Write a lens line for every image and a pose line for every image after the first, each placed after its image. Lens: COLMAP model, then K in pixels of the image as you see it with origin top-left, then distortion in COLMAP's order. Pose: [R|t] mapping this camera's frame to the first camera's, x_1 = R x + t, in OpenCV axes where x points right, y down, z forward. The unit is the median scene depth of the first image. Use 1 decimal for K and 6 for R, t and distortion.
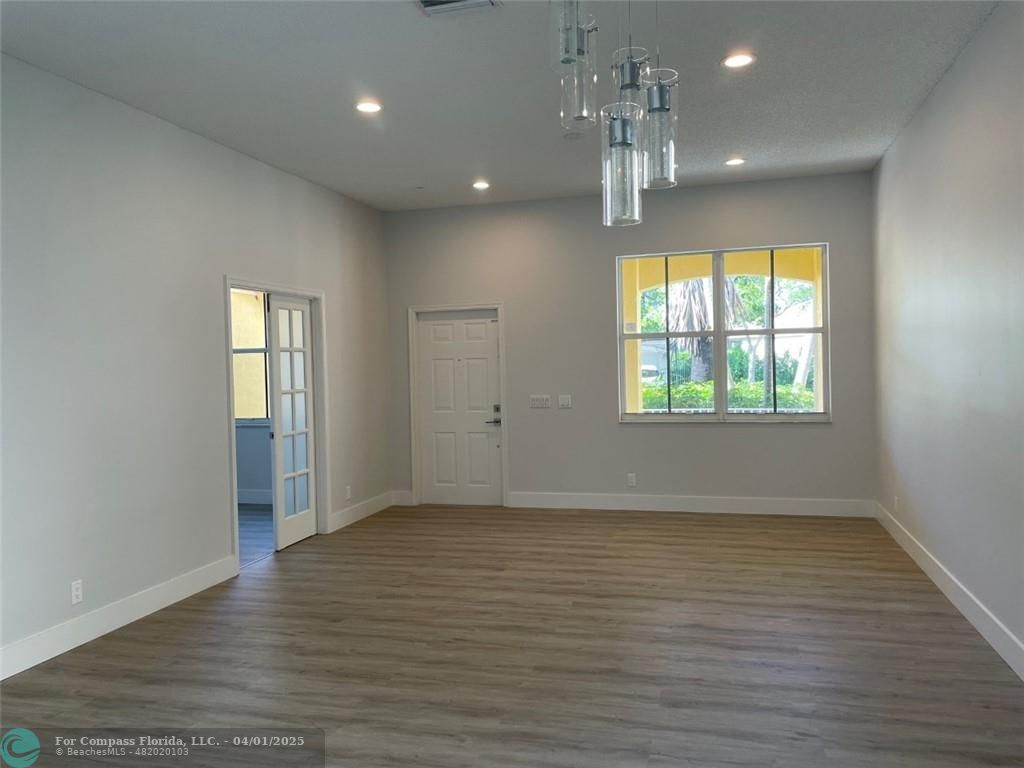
lens RADIAL K [[774.0, 0, 512.7], [0, 774.0, 377.2], [0, 0, 1]] dist [0.092589, -0.117845]
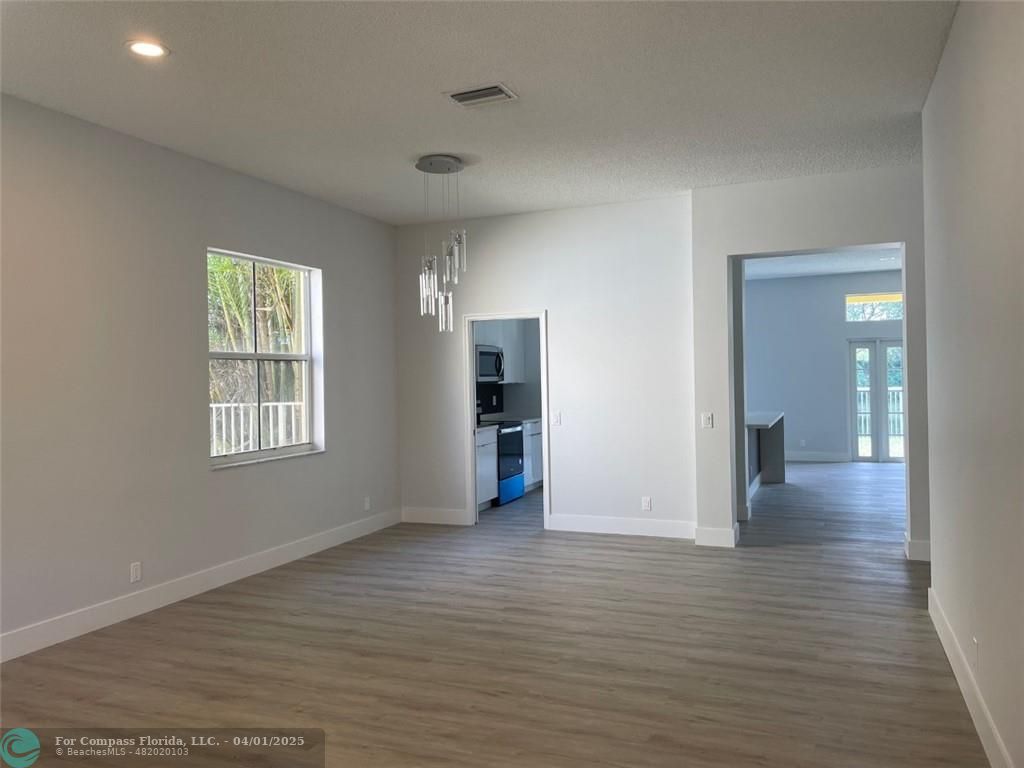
lens RADIAL K [[768.8, 0, 505.7], [0, 768.8, 379.9], [0, 0, 1]] dist [0.077518, -0.101988]
pose [[-0.991029, 0.042841, 0.126598, -0.167981], [0.045812, 0.998737, 0.020647, -0.026982], [-0.125554, 0.026261, -0.991739, 1.488371]]
